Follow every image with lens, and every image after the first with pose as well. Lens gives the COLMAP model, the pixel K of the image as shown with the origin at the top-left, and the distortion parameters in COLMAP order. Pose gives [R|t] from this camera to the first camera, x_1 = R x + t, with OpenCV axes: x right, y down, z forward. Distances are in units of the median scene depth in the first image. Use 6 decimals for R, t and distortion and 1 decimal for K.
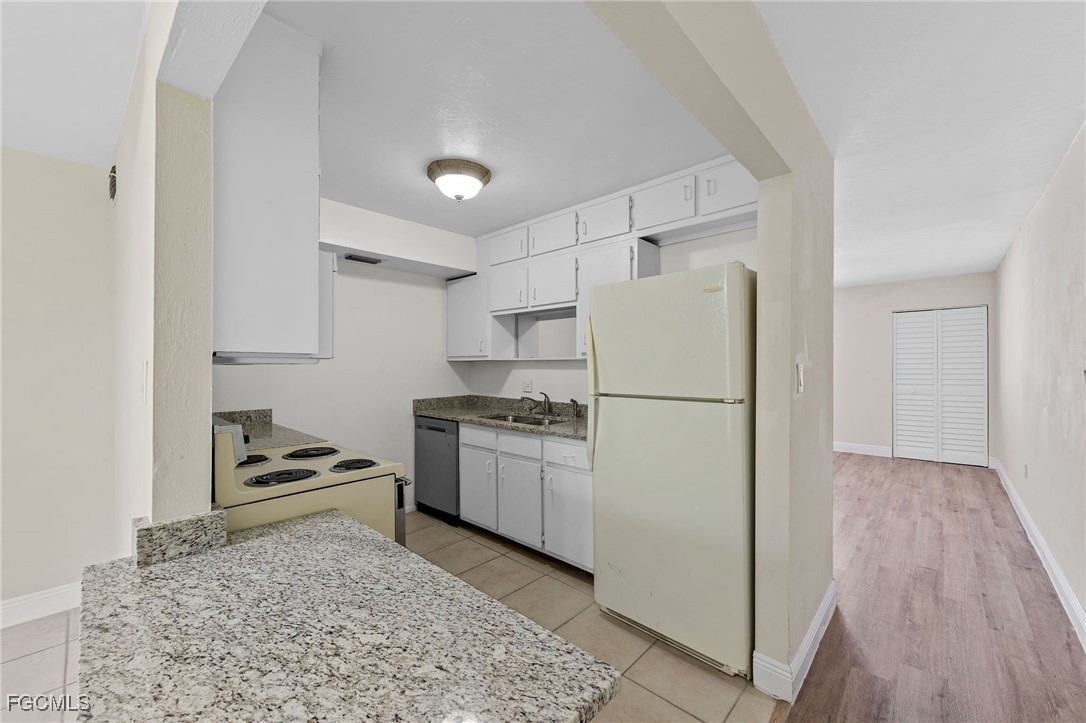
lens RADIAL K [[426.5, 0, 543.0], [0, 426.5, 361.5], [0, 0, 1]] dist [0.001093, 0.000030]
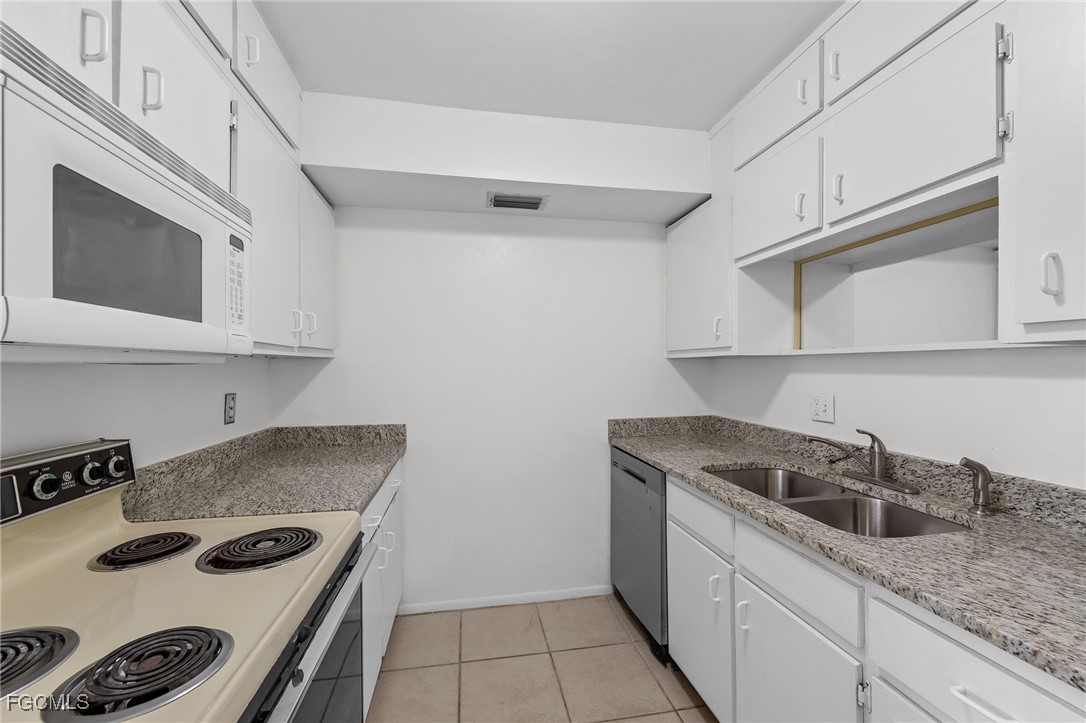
lens RADIAL K [[440.8, 0, 529.3], [0, 440.8, 367.8], [0, 0, 1]] dist [0.002106, 0.000037]
pose [[0.795701, 0.001020, -0.605689, -0.000320], [0.005971, 0.999937, 0.009528, 0.005856], [0.605661, -0.011198, 0.795644, 0.447554]]
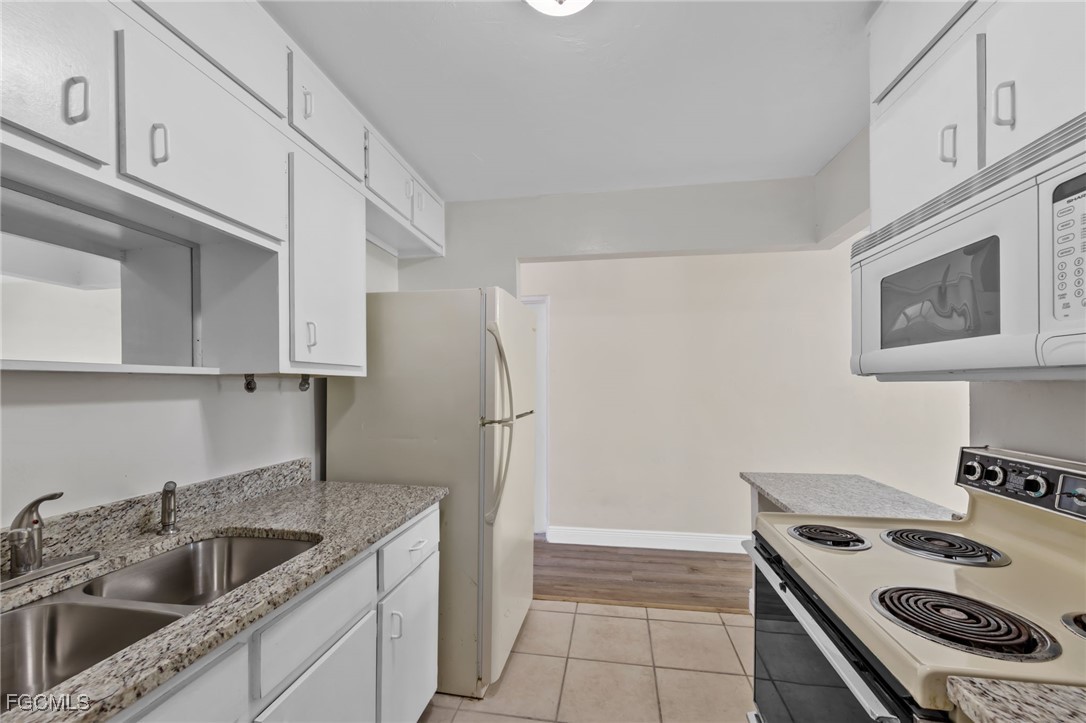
lens RADIAL K [[422.3, 0, 539.4], [0, 422.3, 366.3], [0, 0, 1]] dist [0.001486, 0.000114]
pose [[-0.551978, 0.030379, 0.833305, -0.382438], [-0.008239, 0.999089, -0.041879, 0.000441], [-0.833818, -0.029982, -0.551225, 0.866517]]
